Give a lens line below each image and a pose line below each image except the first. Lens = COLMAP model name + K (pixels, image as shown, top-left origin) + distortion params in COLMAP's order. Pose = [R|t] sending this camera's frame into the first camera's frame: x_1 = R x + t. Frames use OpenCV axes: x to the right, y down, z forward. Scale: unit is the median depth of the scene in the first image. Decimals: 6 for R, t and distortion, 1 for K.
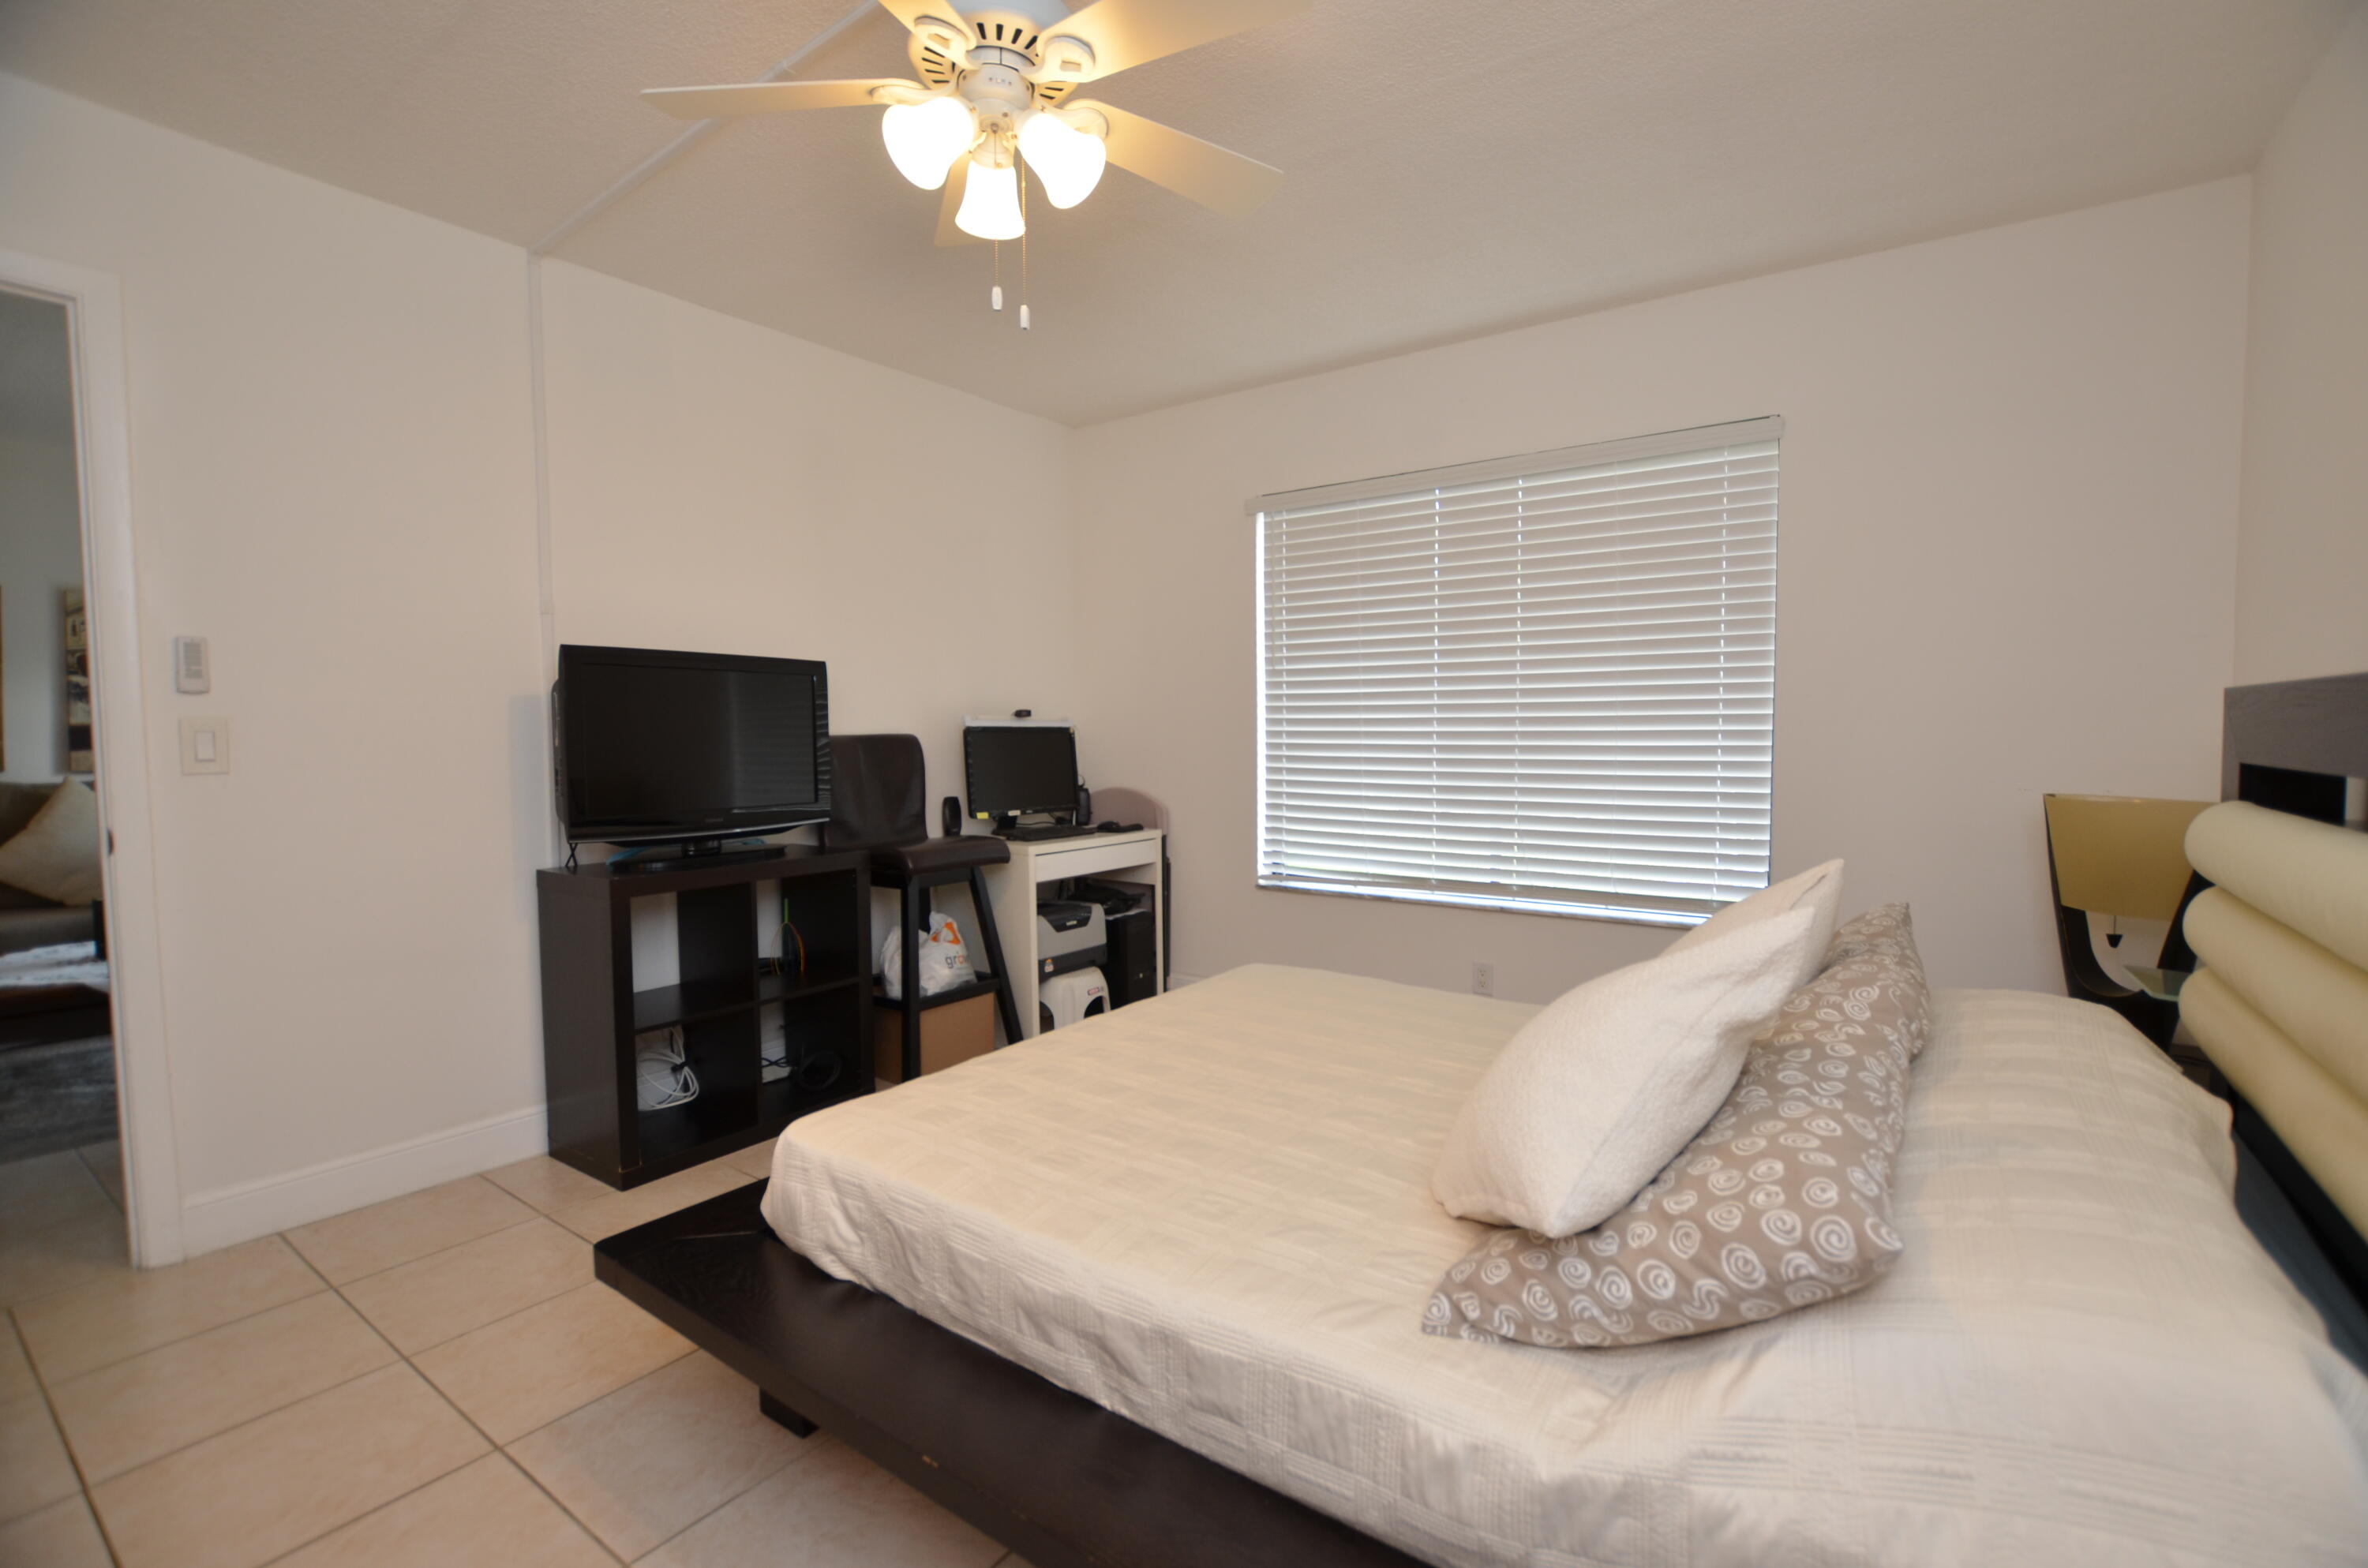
lens RADIAL K [[1040.9, 0, 1210.8], [0, 1040.9, 793.5], [0, 0, 1]] dist [-0.039023, 0.008033]
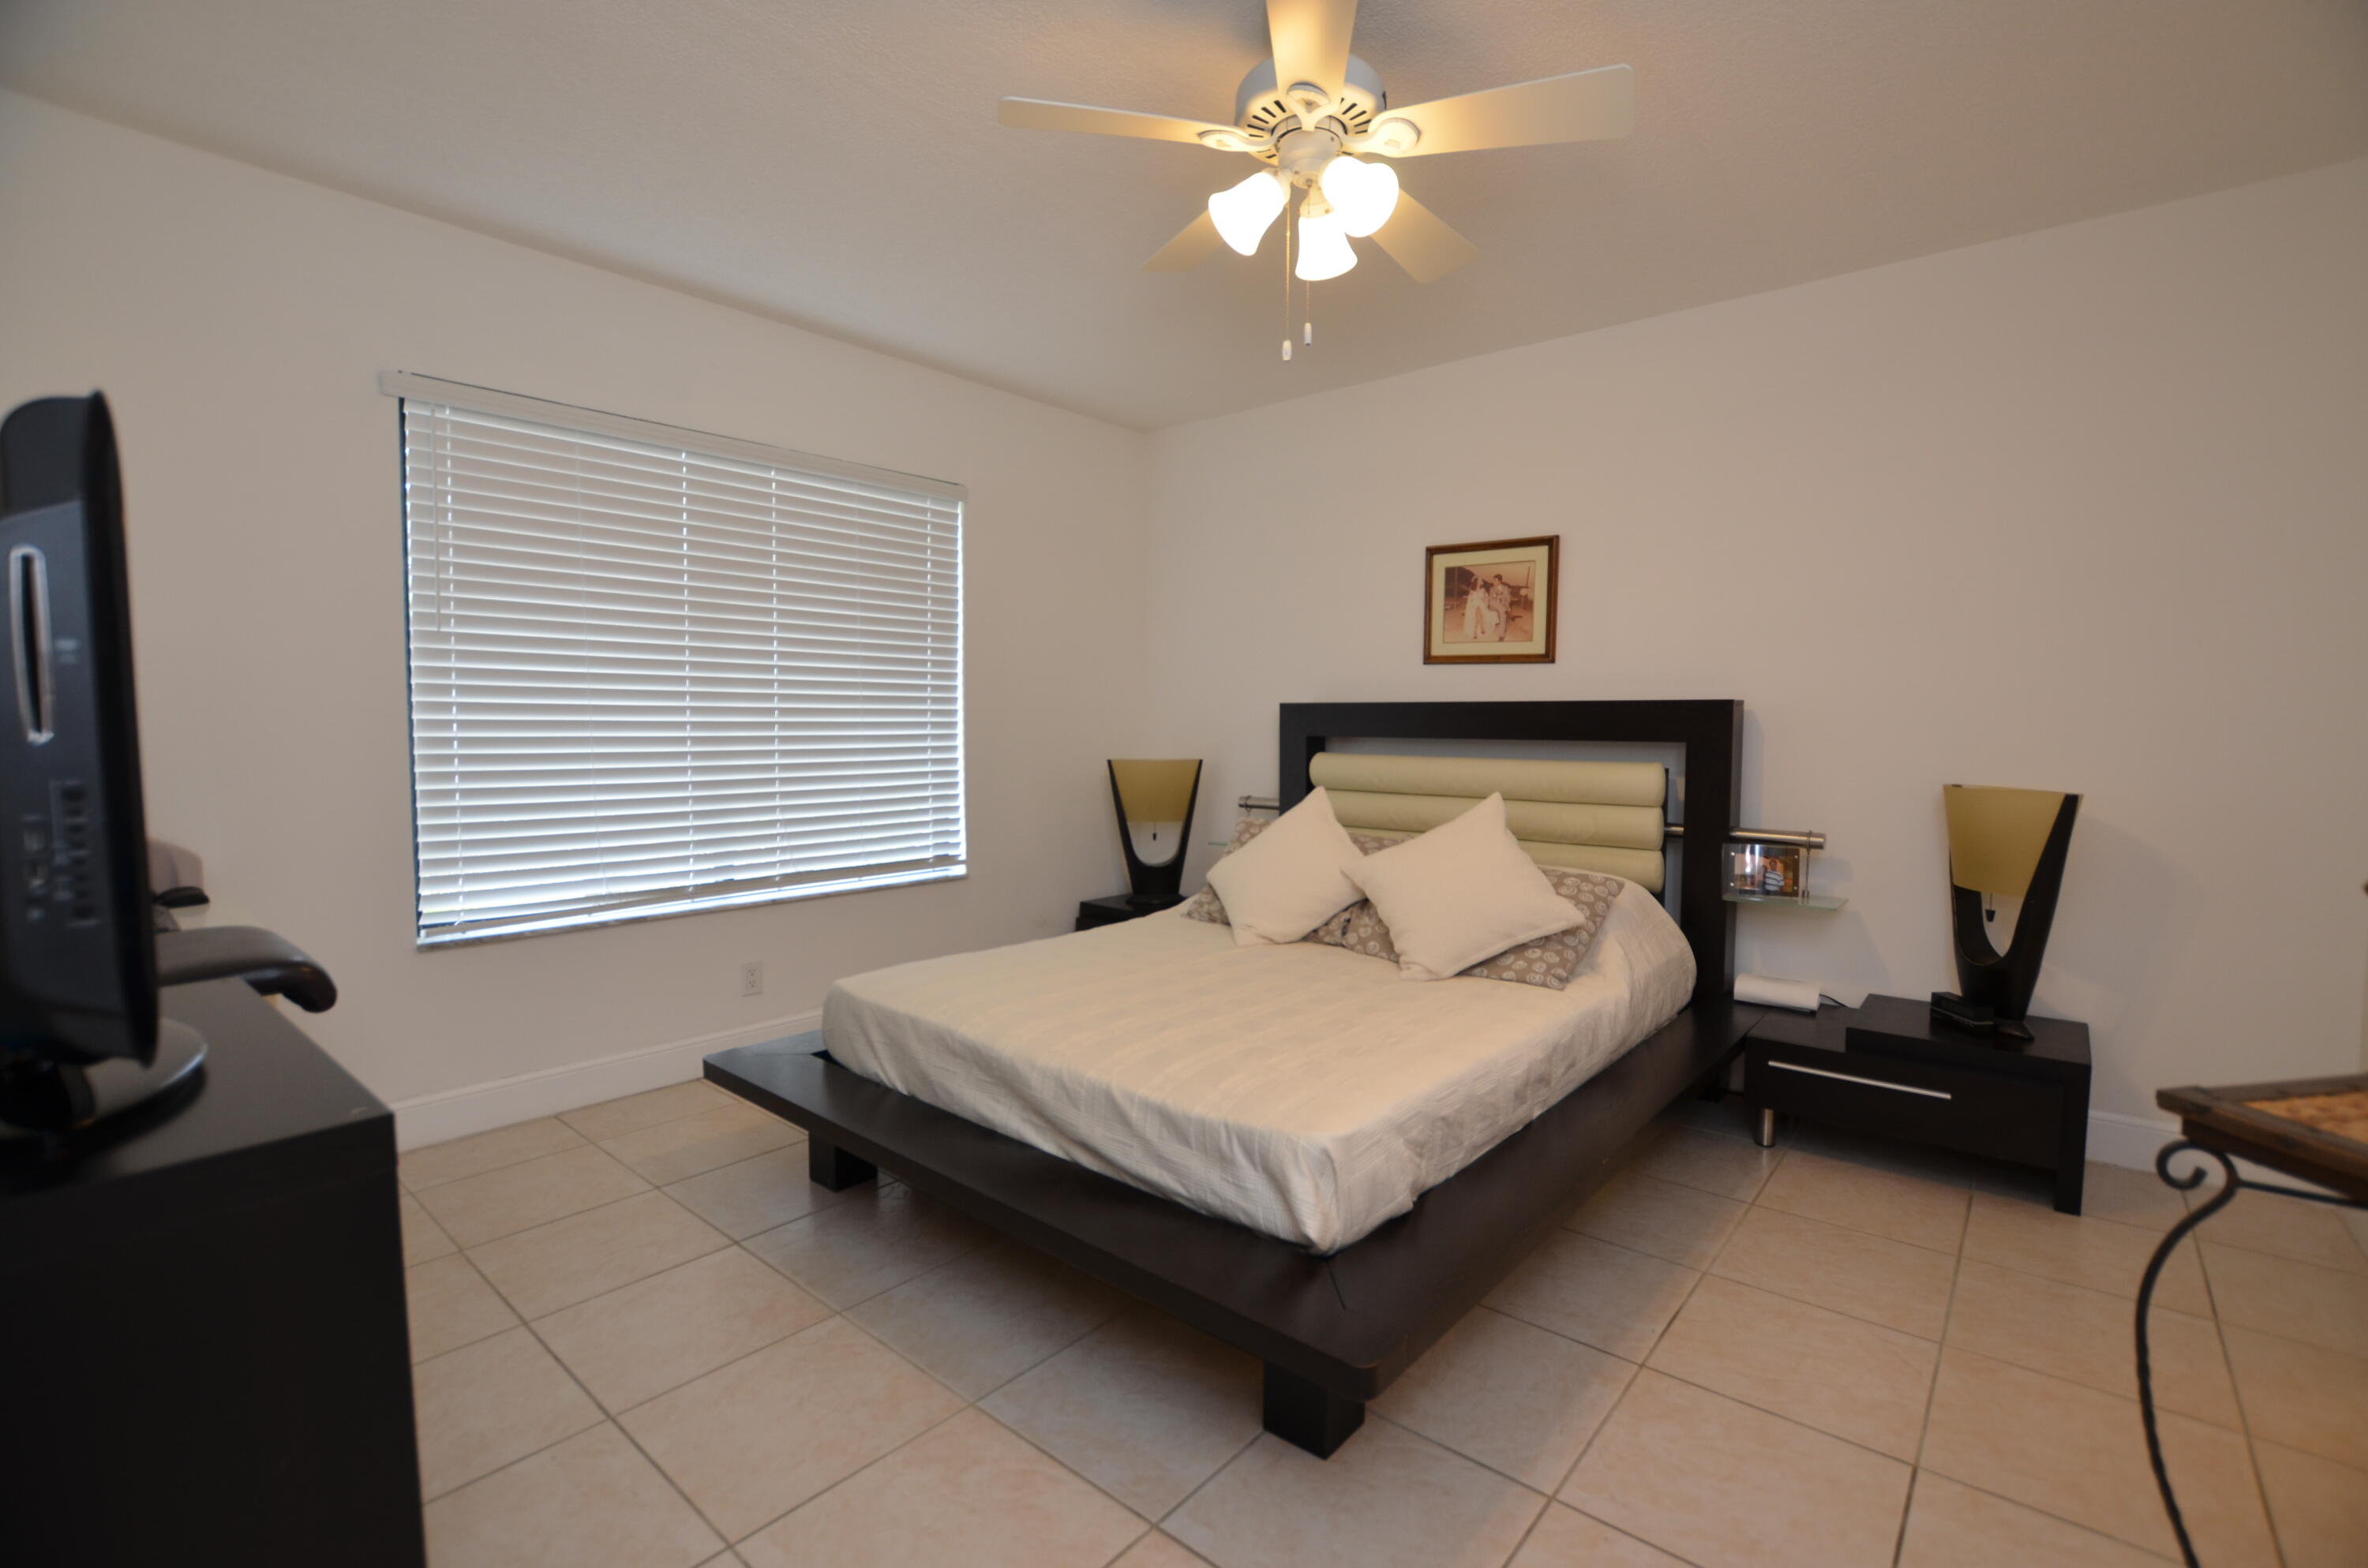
lens RADIAL K [[1040.9, 0, 1210.8], [0, 1040.9, 793.5], [0, 0, 1]] dist [-0.039023, 0.008033]
pose [[0.087006, -0.060817, 0.994350, -0.658242], [0.058593, 0.996719, 0.055835, -0.021903], [-0.994483, 0.053404, 0.090284, 0.492581]]
